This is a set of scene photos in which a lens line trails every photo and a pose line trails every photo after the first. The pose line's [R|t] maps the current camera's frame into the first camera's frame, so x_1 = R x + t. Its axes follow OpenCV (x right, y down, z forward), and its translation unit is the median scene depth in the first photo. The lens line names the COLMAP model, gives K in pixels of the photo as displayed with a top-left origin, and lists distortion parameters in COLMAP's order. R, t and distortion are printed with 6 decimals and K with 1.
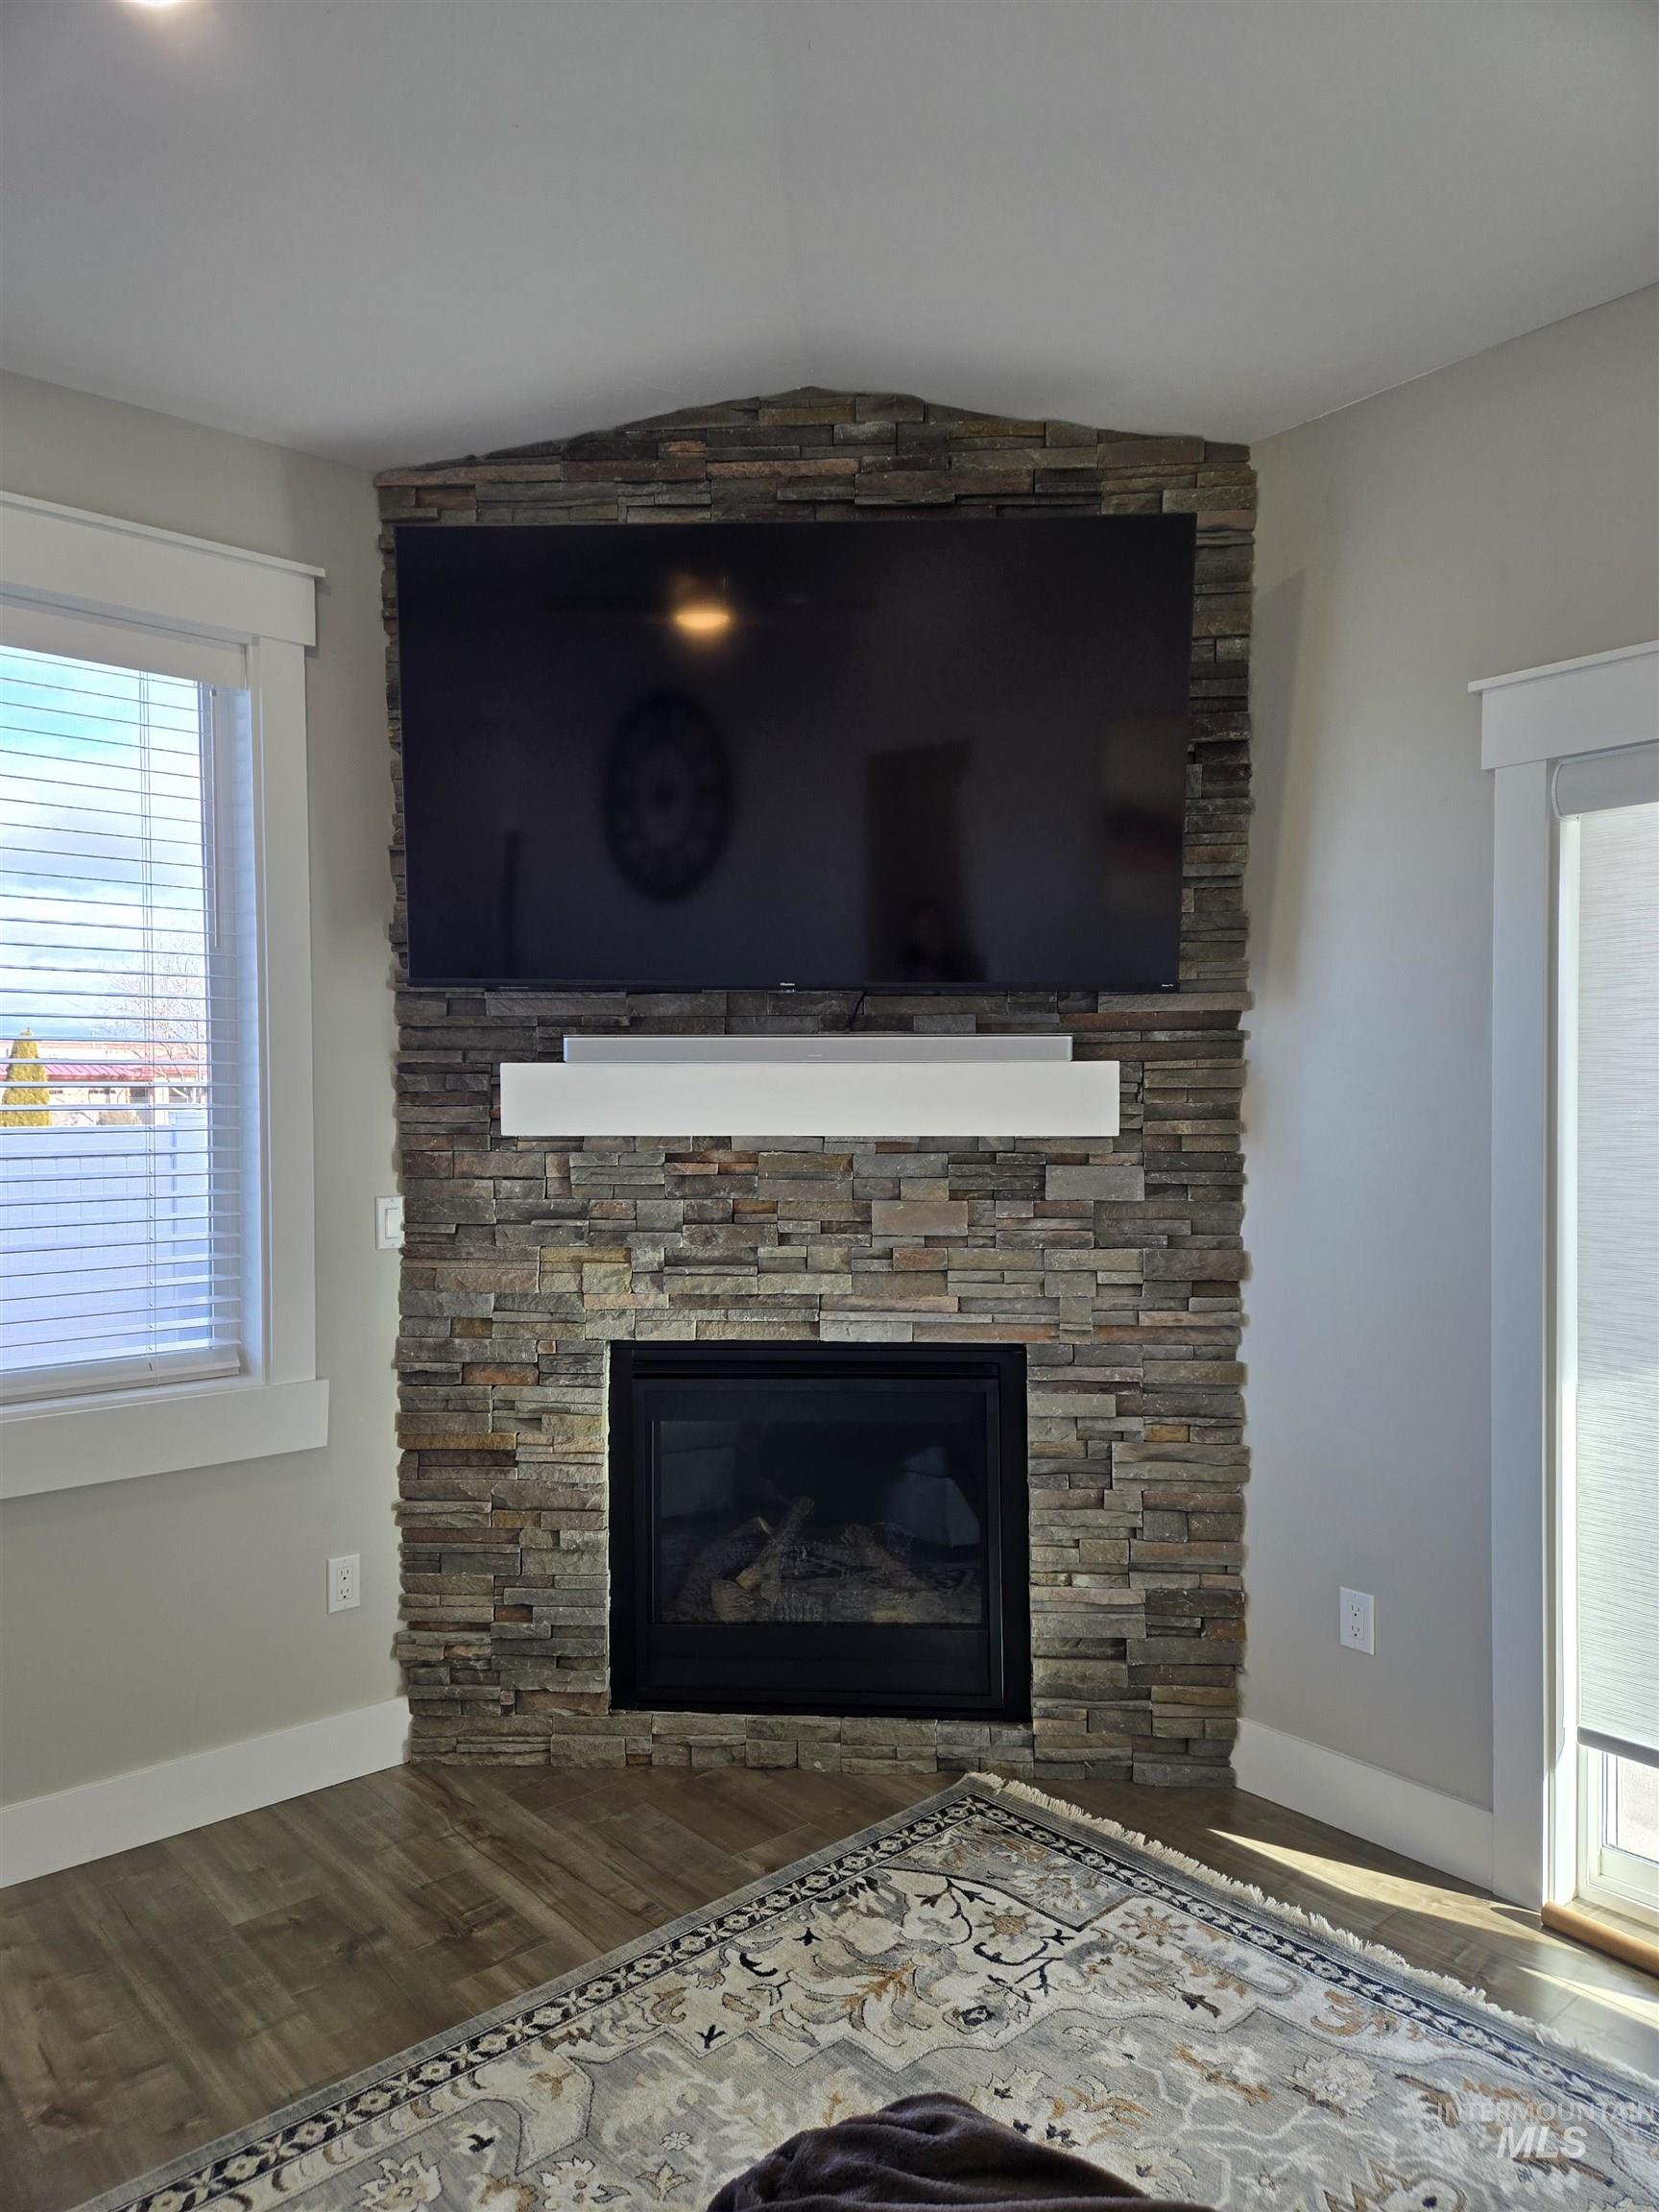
lens RADIAL K [[1482.3, 0, 828.4], [0, 1482.3, 1106.1], [0, 0, 1]] dist [0.057106, -0.011172]
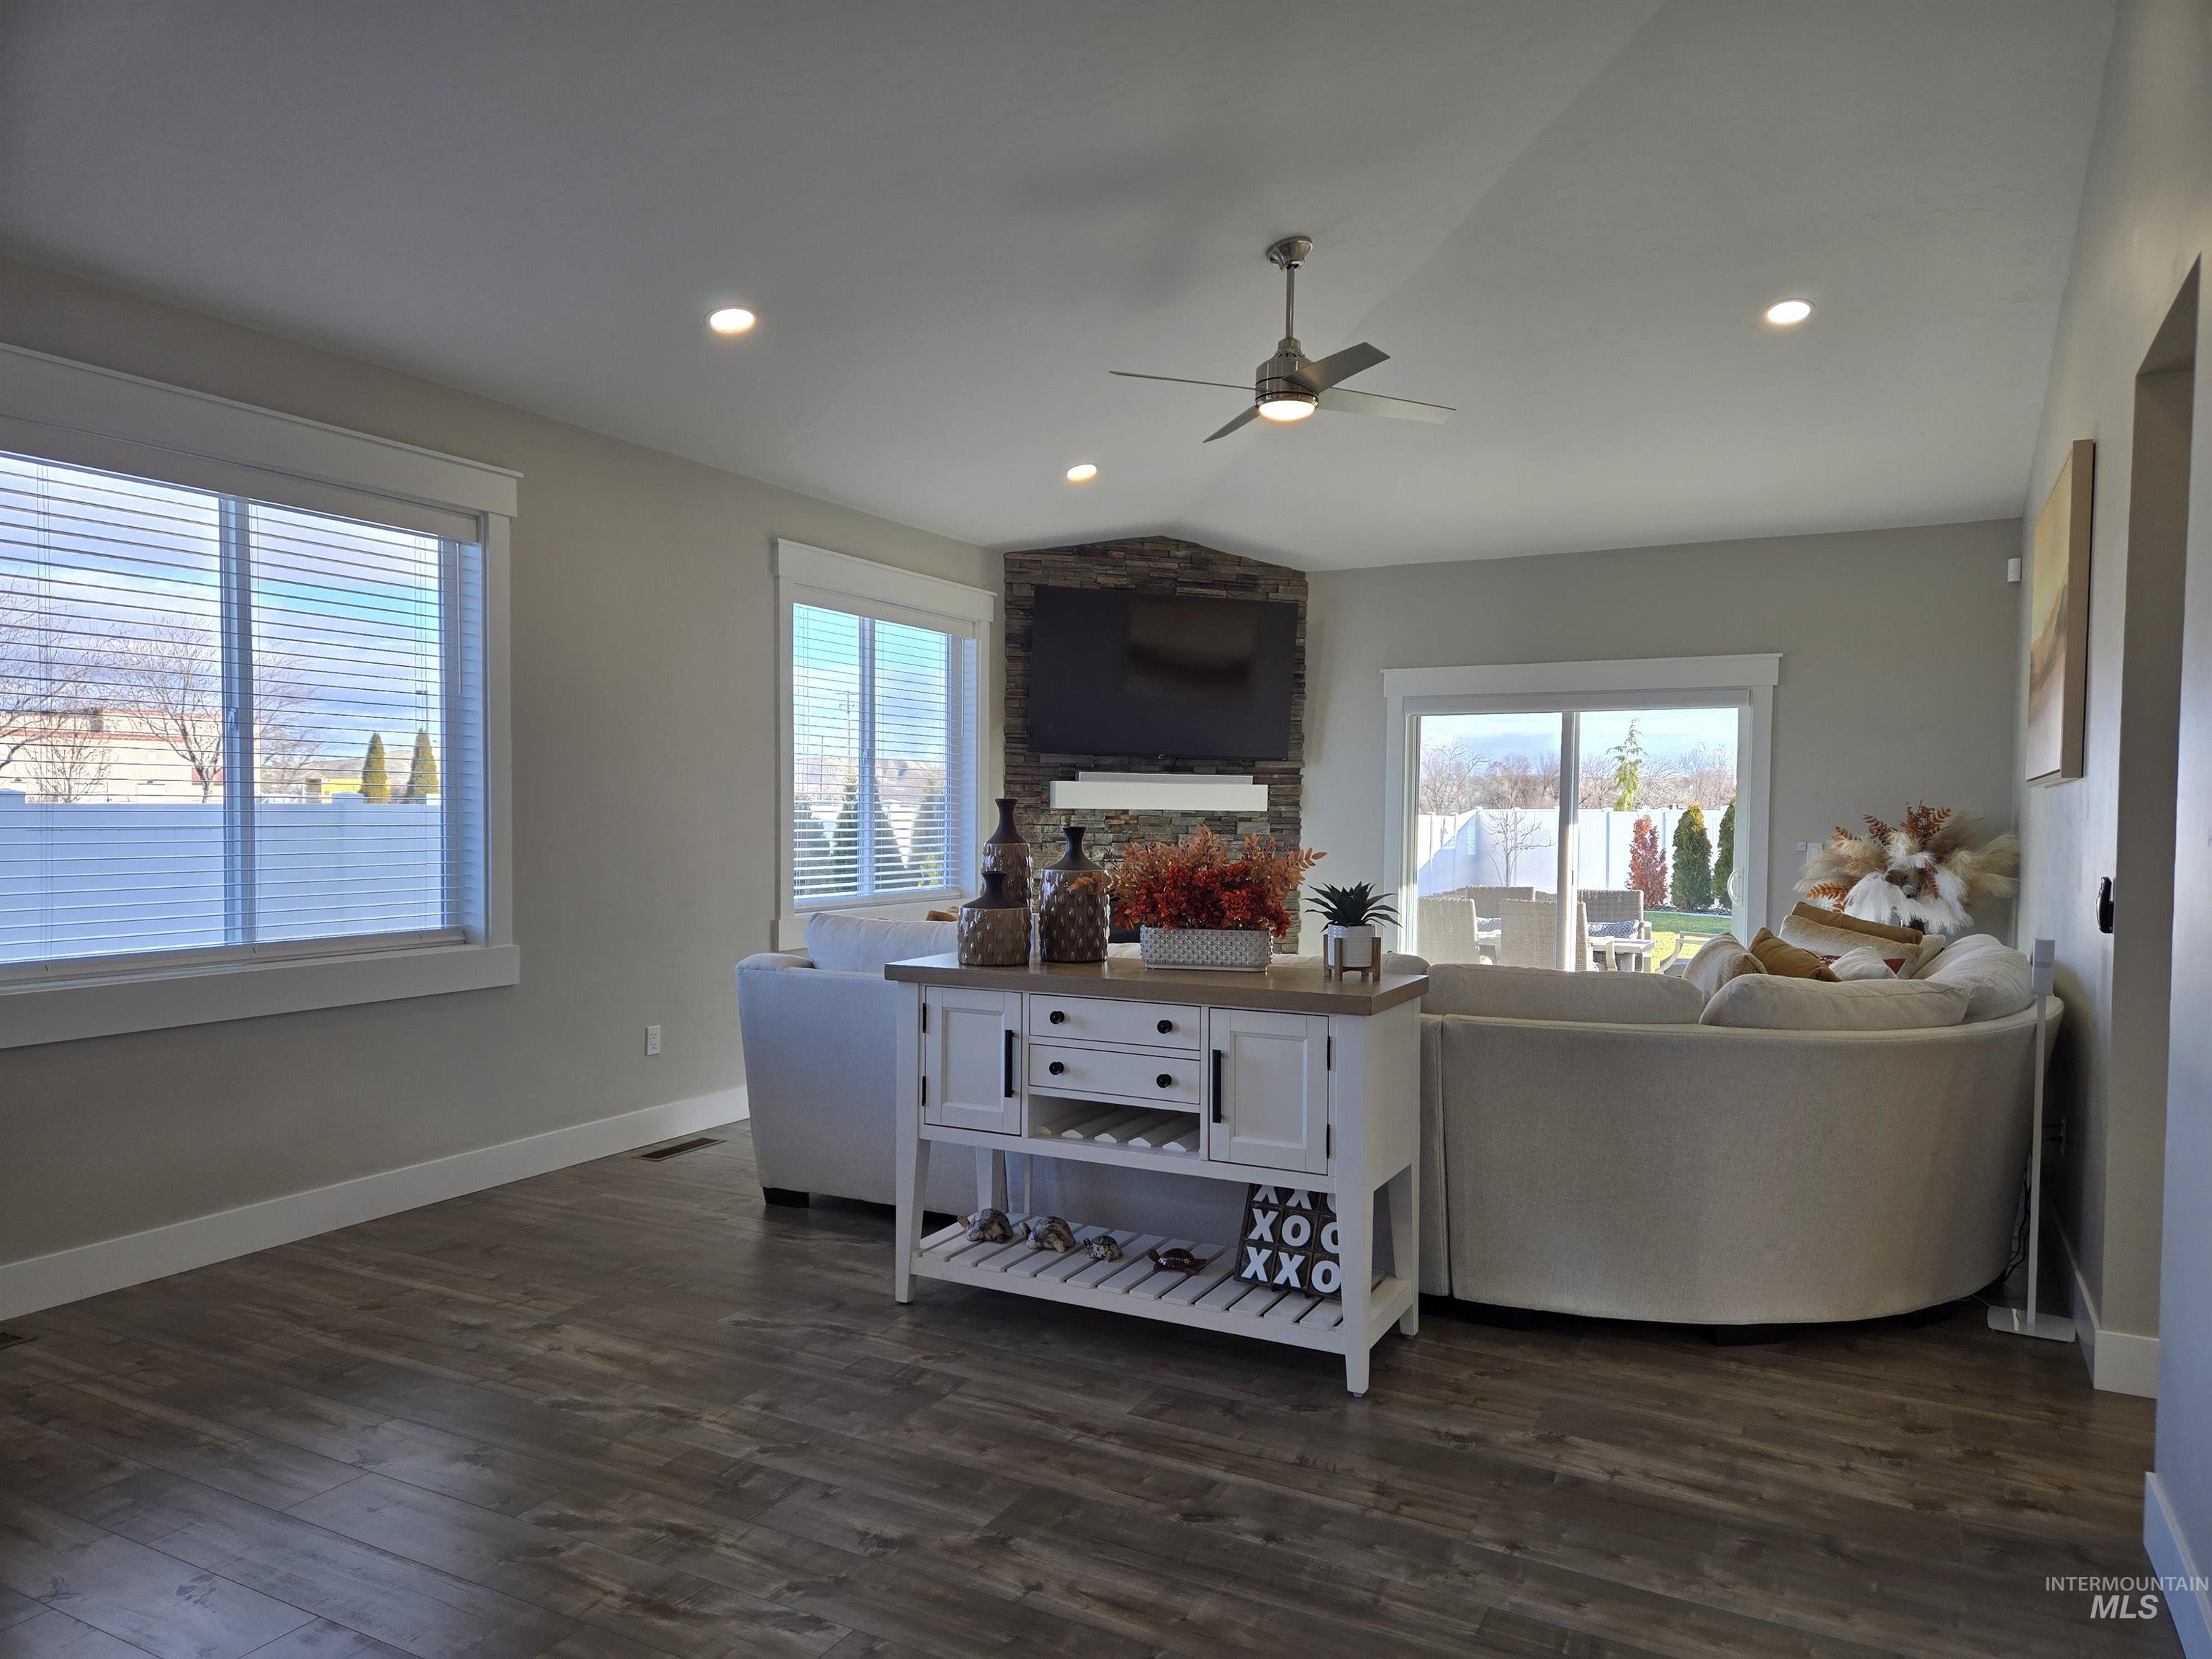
lens RADIAL K [[1482.3, 0, 1107.0], [0, 1482.3, 831.6], [0, 0, 1]] dist [0.057106, -0.011172]
pose [[0.928865, 0.006793, 0.370357, -1.113717], [-0.013551, 0.999786, 0.015647, 0.018585], [-0.370172, -0.019552, 0.928758, -1.501218]]
